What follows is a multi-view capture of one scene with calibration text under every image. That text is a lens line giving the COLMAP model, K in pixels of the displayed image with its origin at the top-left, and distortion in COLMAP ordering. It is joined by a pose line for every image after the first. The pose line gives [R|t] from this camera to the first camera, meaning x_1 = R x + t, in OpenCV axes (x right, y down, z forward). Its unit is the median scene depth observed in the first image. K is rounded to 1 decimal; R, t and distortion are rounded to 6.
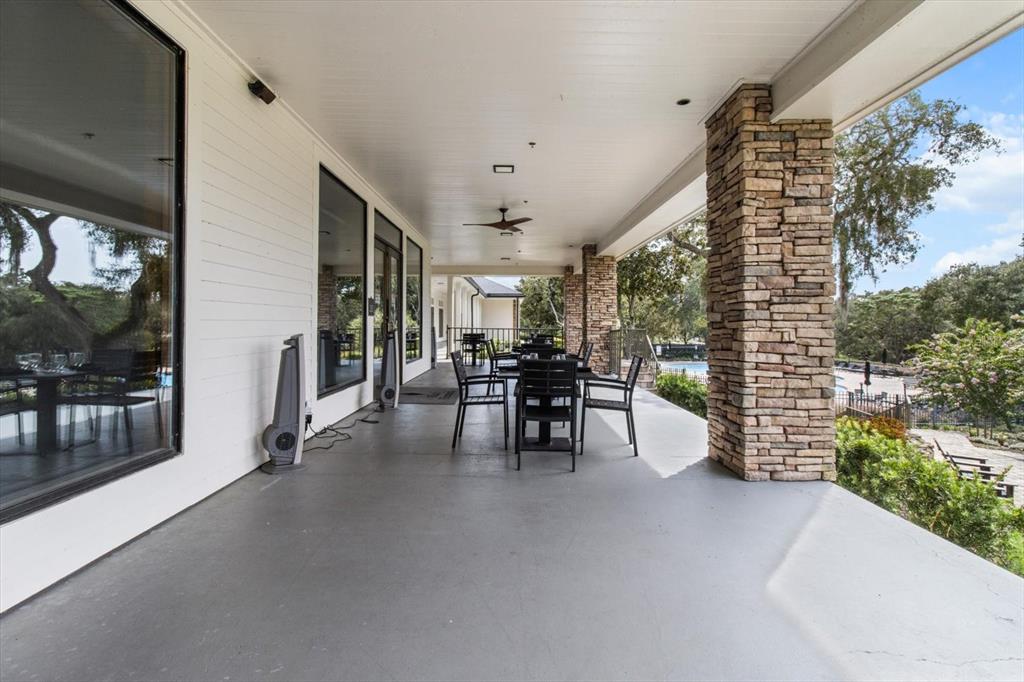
lens RADIAL K [[486.2, 0, 509.6], [0, 486.2, 338.3], [0, 0, 1]] dist [-0.027048, -0.000460]
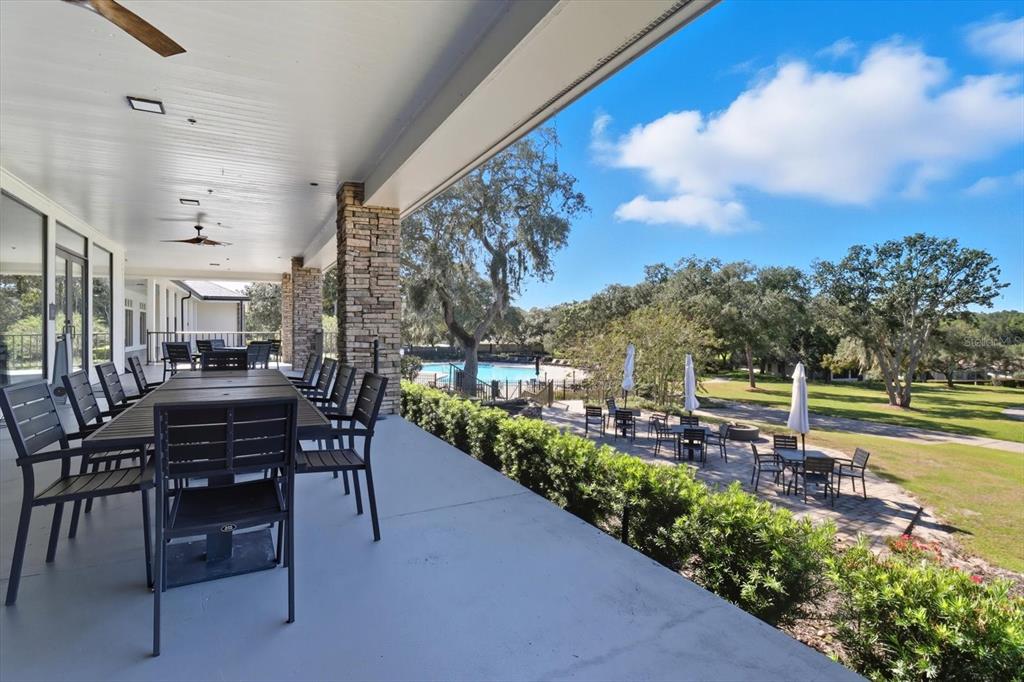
lens RADIAL K [[486.2, 0, 514.0], [0, 486.2, 333.6], [0, 0, 1]] dist [-0.027048, -0.000460]
pose [[0.870330, -0.010261, 0.492363, 0.160453], [0.019648, 0.999710, -0.013897, 0.034501], [-0.492077, 0.021769, 0.870279, -0.747550]]
